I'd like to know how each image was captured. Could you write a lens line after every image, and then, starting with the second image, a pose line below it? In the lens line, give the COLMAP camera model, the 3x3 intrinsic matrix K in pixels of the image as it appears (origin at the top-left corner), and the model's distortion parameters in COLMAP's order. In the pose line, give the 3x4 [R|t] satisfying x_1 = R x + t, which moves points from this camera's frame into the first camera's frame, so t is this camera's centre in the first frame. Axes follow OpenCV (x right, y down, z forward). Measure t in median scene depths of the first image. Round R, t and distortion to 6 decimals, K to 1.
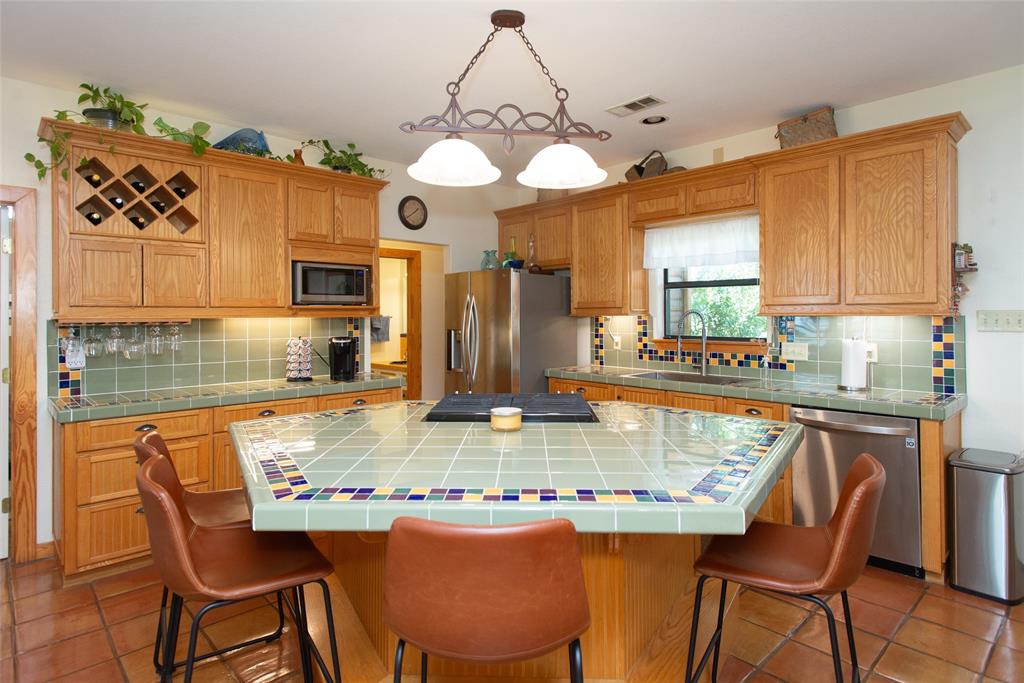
lens RADIAL K [[550.2, 0, 513.1], [0, 550.2, 311.6], [0, 0, 1]] dist [0.002172, 0.000627]
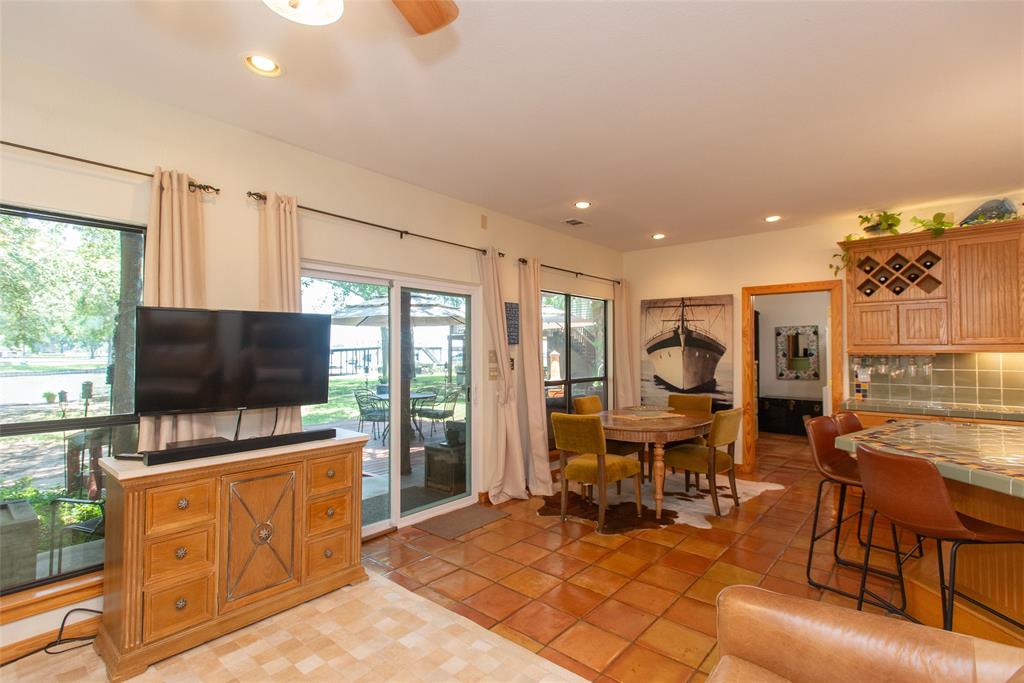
lens RADIAL K [[463.8, 0, 512.0], [0, 463.8, 341.5], [0, 0, 1]] dist [0.000508, -0.000045]
pose [[0.089564, -0.015710, -0.995857, 0.490527], [0.005148, 0.999870, -0.015311, -0.004019], [0.995968, -0.003755, 0.089633, -0.183375]]
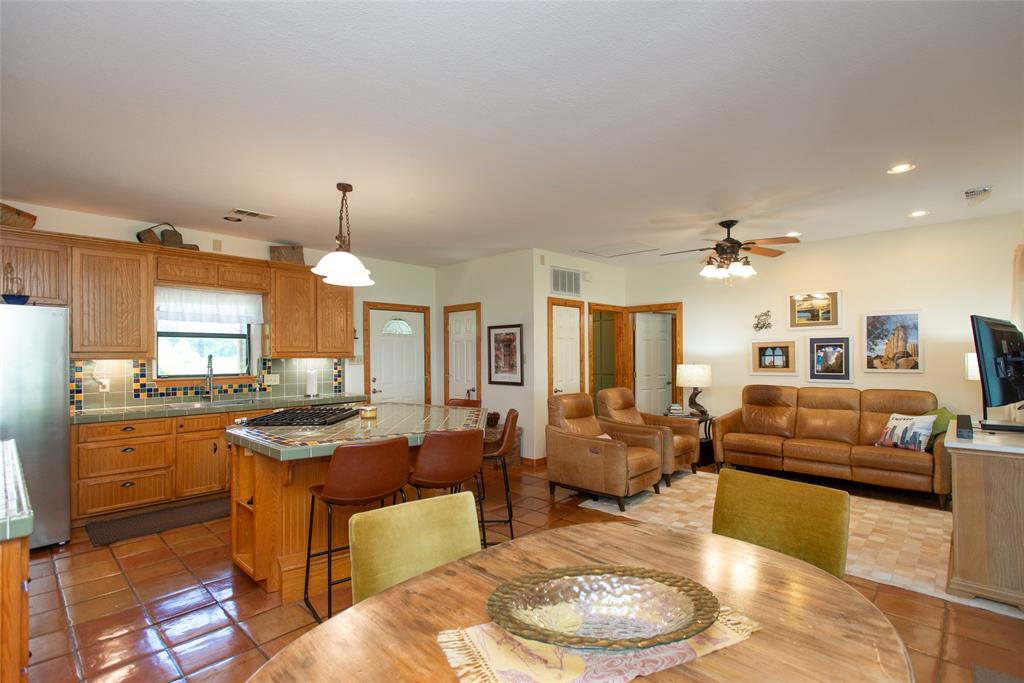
lens RADIAL K [[493.3, 0, 512.0], [0, 493.3, 341.5], [0, 0, 1]] dist [0.001277, 0.000011]
pose [[-0.054509, 0.030623, 0.998044, -1.112234], [0.000675, 0.999531, -0.030632, 0.002756], [-0.998513, -0.000996, -0.054504, 0.379057]]
